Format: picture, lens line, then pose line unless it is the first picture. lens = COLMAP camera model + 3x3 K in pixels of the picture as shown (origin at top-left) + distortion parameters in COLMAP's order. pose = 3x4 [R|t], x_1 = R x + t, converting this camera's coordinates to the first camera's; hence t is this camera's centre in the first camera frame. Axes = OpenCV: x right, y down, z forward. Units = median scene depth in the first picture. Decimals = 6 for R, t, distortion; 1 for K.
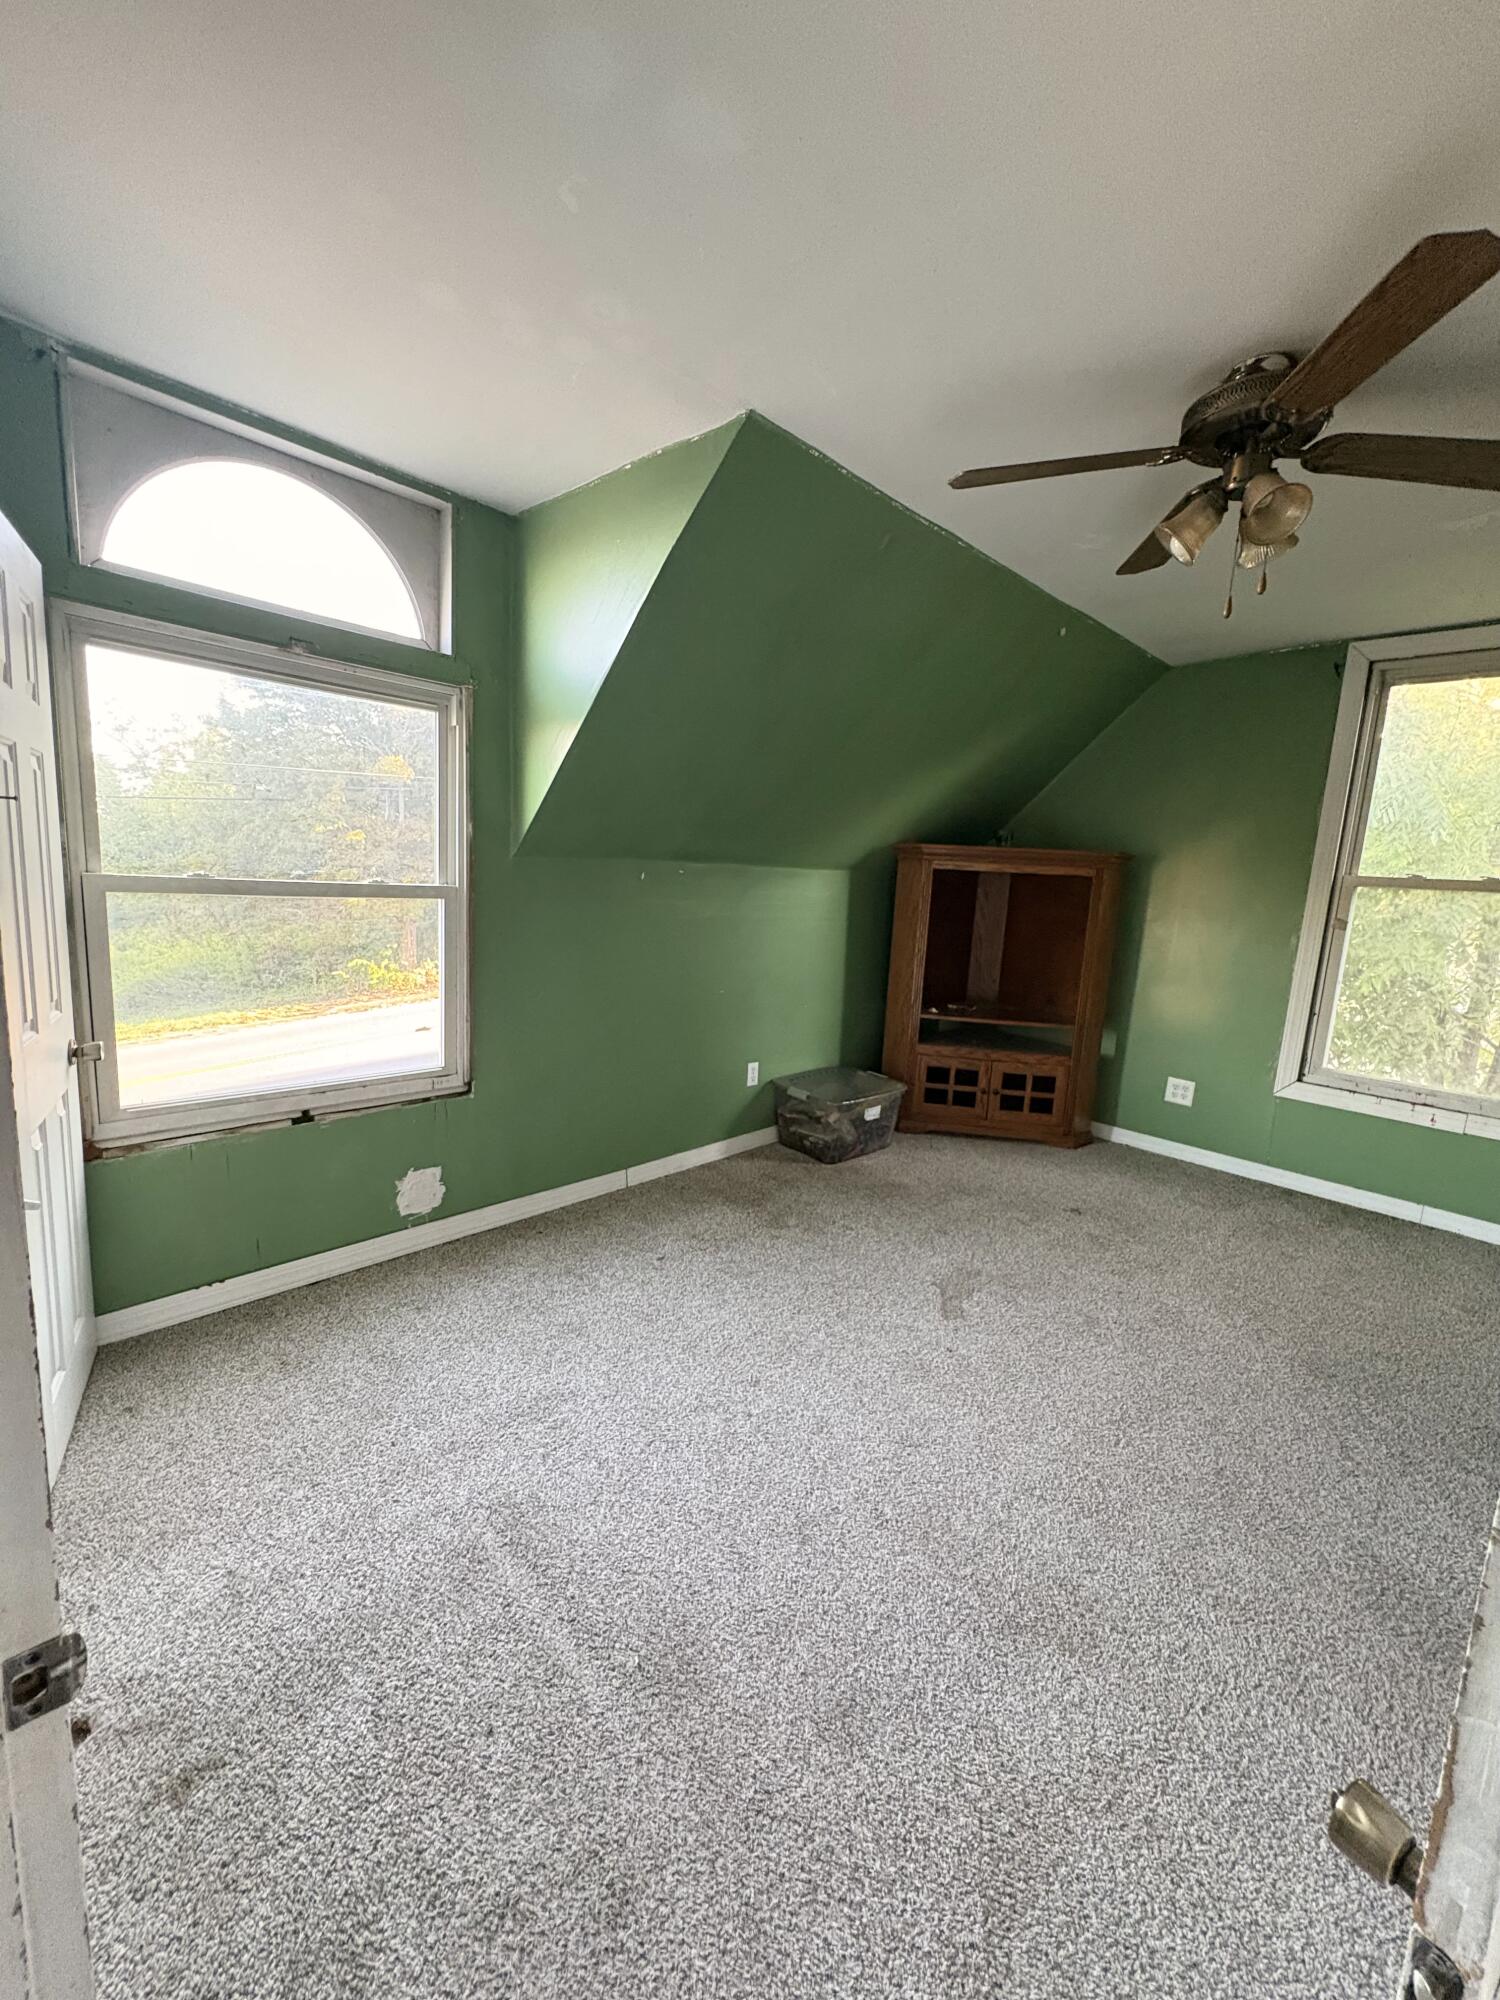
lens RADIAL K [[798.9, 0, 748.3], [0, 798.9, 999.5], [0, 0, 1]] dist [-0.000420, -0.000080]
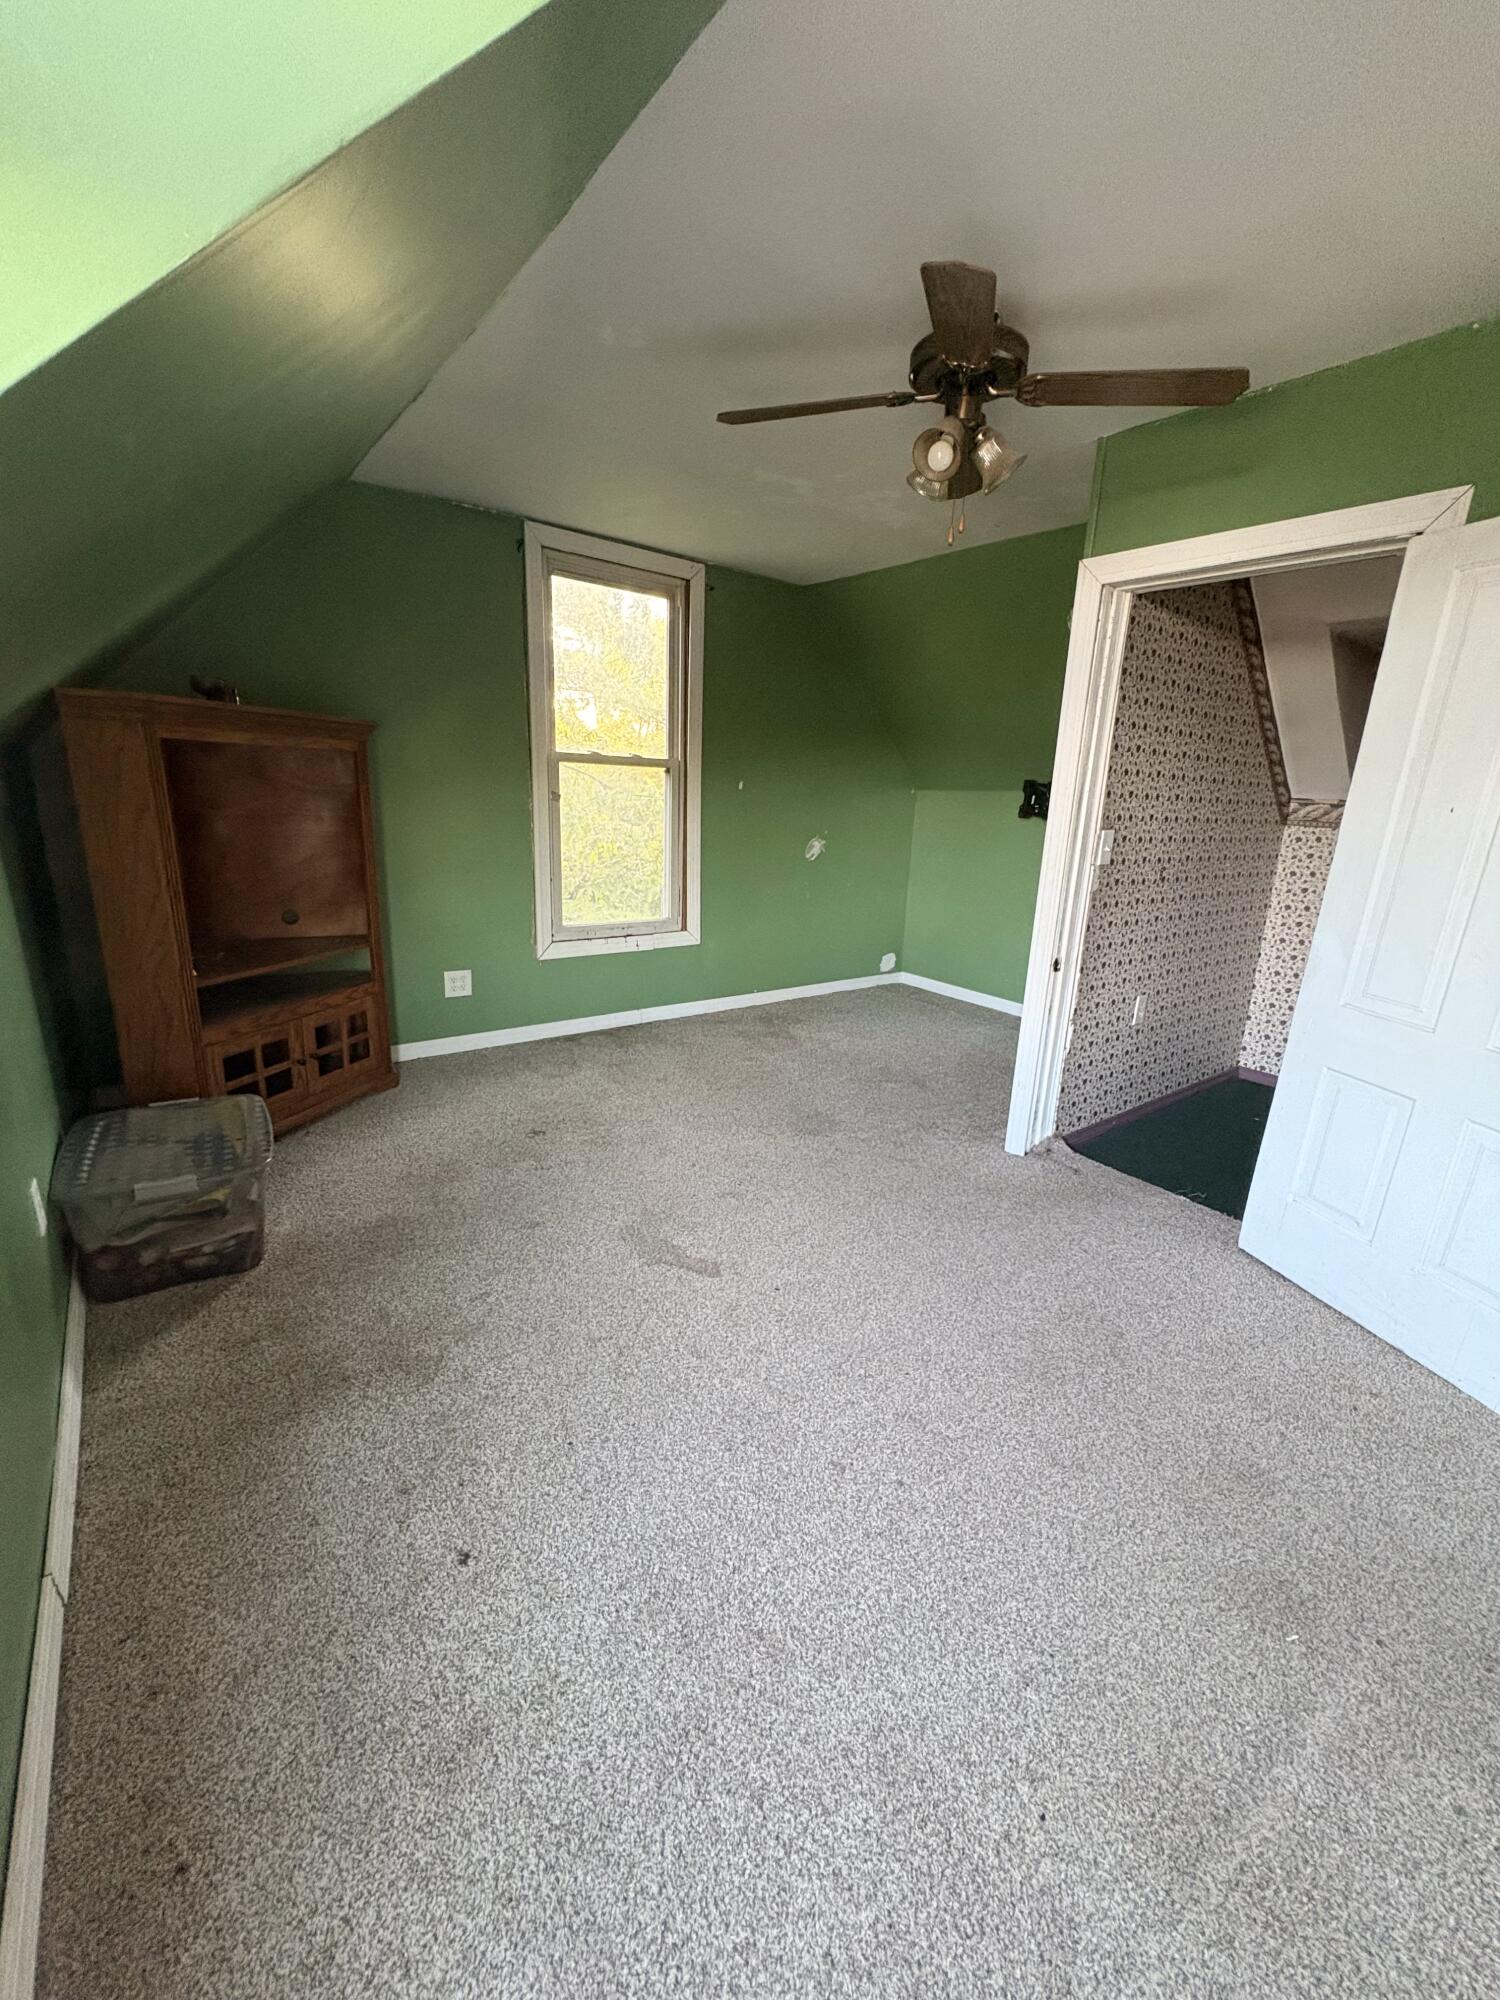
lens RADIAL K [[798.9, 0, 749.7], [0, 798.9, 999.0], [0, 0, 1]] dist [-0.000420, -0.000080]
pose [[0.146768, -0.299177, 0.942843, -0.345235], [0.127710, 0.950918, 0.281859, -0.100718], [-0.980892, 0.079042, 0.177772, 0.533107]]
